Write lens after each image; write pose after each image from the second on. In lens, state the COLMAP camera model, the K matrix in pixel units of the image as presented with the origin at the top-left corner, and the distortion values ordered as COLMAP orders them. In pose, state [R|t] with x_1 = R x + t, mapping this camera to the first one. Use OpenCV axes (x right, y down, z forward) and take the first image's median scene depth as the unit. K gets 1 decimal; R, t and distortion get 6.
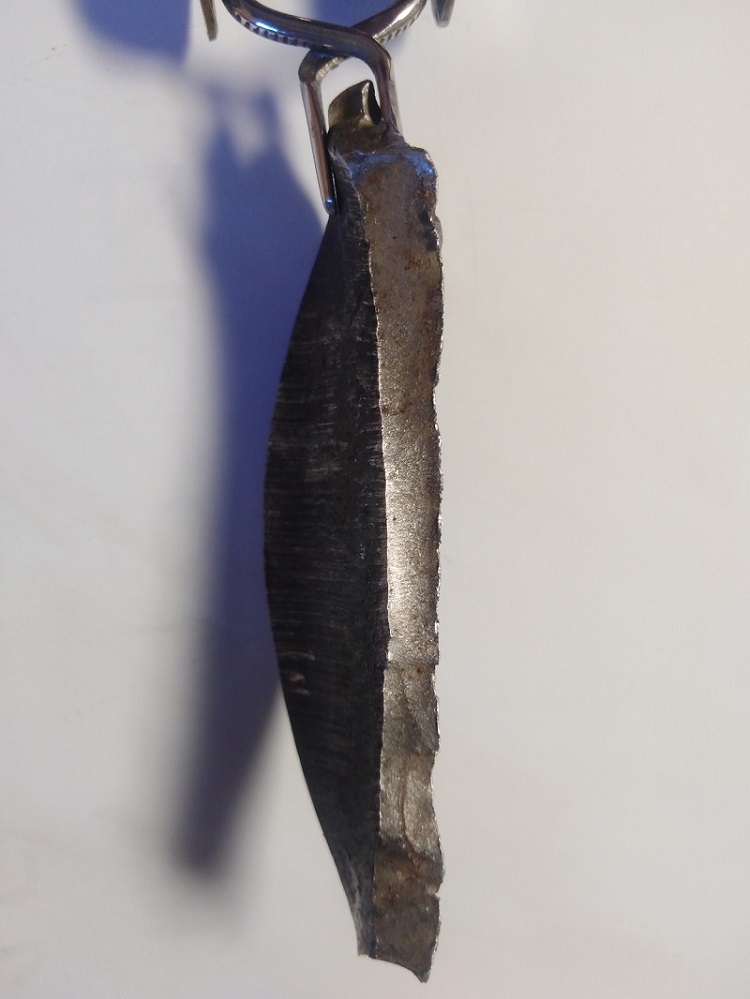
lens RADIAL K [[832.7, 0, 372.4], [0, 832.7, 496.1], [0, 0, 1]] dist [0.086575, -0.381294]
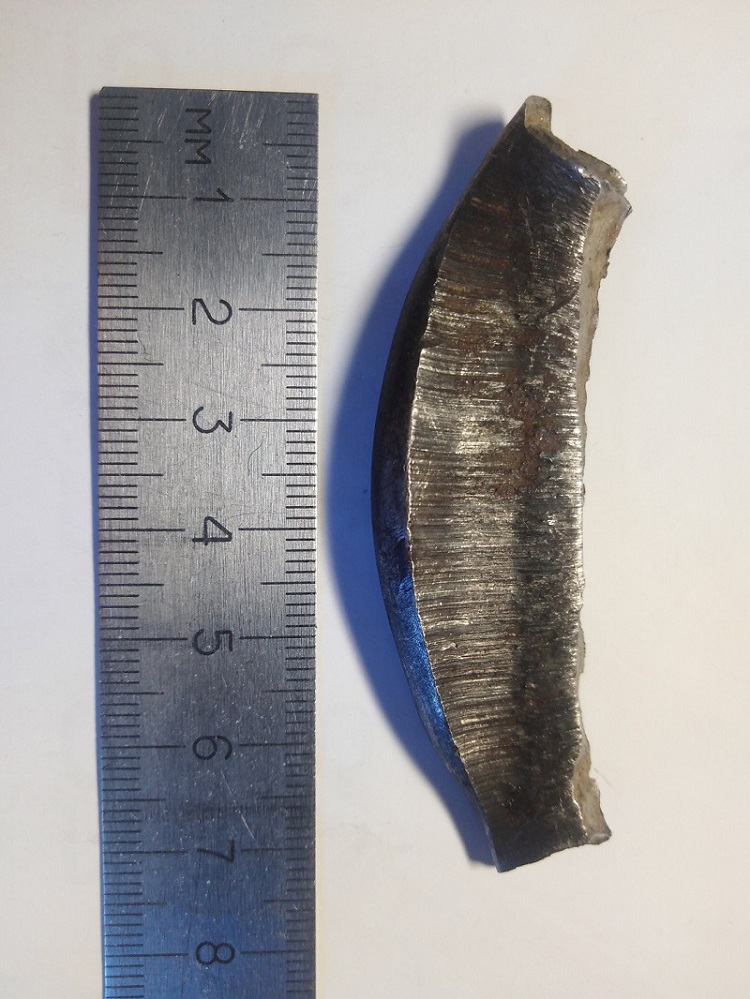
lens RADIAL K [[832.7, 0, 372.4], [0, 832.7, 496.1], [0, 0, 1]] dist [0.086575, -0.381294]
pose [[0.386462, -0.030417, 0.921804, -1.081888], [-0.035604, 0.998219, 0.047865, -0.010517], [-0.921618, -0.051318, 0.384691, 0.715219]]
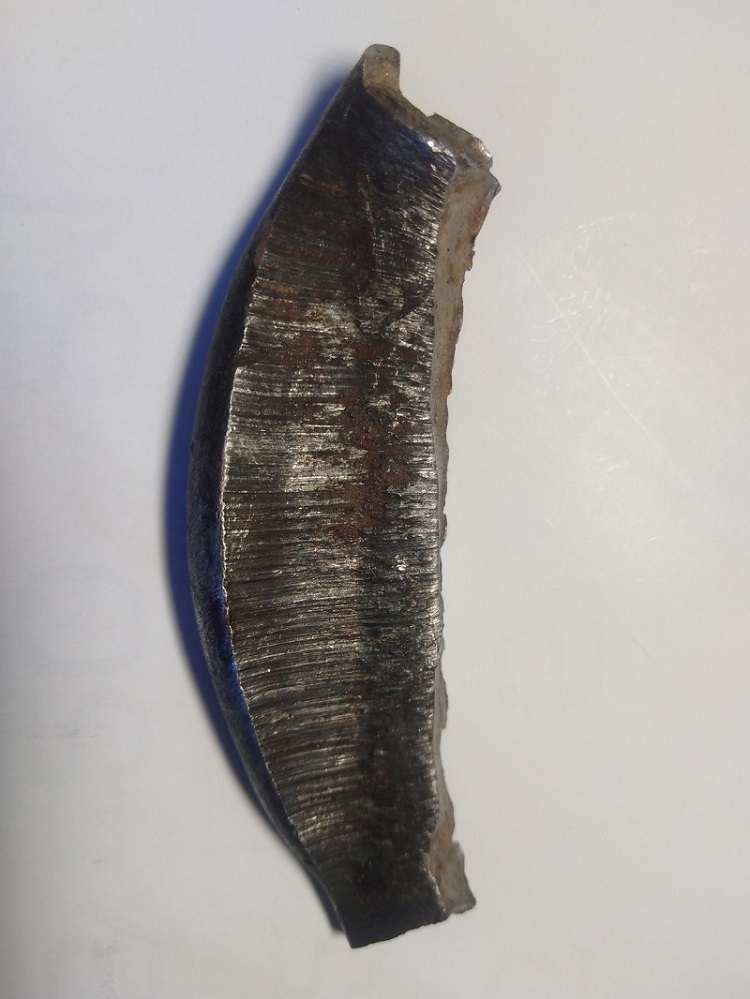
lens RADIAL K [[832.7, 0, 372.4], [0, 832.7, 496.1], [0, 0, 1]] dist [0.086575, -0.381294]
pose [[0.321115, -0.116957, 0.939790, -0.865139], [-0.030623, 0.990544, 0.133737, -0.131344], [-0.946545, -0.071724, 0.314497, 0.663730]]
